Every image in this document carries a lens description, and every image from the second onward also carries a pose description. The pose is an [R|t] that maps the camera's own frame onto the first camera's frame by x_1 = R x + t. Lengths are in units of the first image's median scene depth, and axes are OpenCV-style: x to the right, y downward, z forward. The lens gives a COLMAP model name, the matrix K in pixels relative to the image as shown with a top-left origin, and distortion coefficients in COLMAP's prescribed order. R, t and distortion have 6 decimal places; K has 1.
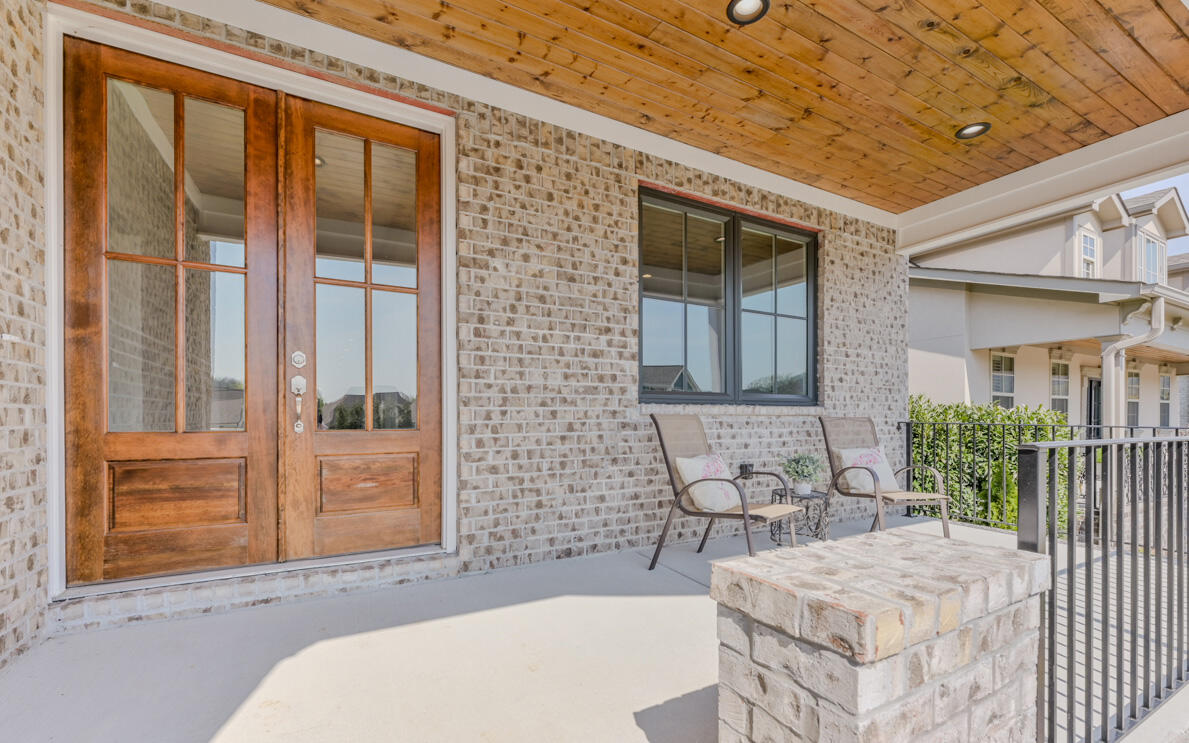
lens RADIAL K [[476.6, 0, 644.4], [0, 476.6, 418.6], [0, 0, 1]] dist [-0.000660, 0.000144]
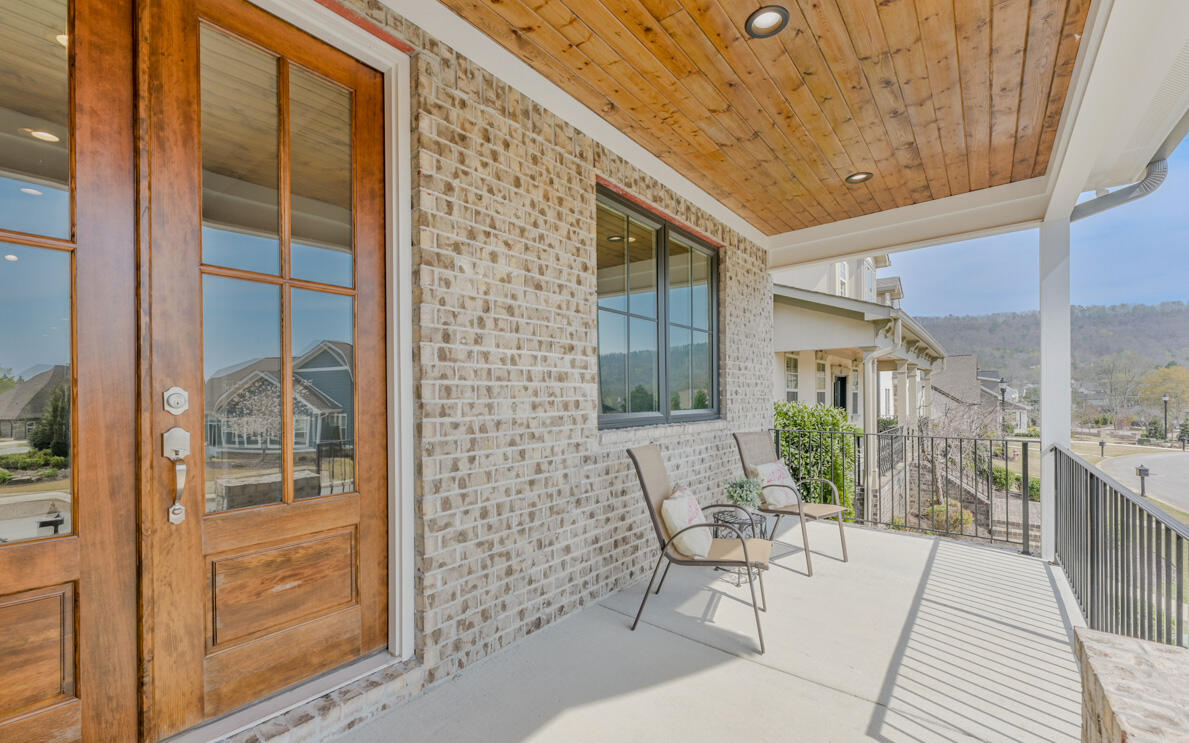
lens RADIAL K [[478.2, 0, 581.8], [0, 478.2, 392.8], [0, 0, 1]] dist [-0.001259, 0.000777]
pose [[0.935603, 0.005975, 0.353003, -0.388386], [-0.007236, 0.999971, 0.002253, -0.117719], [-0.352980, -0.004662, 0.935619, 0.215435]]
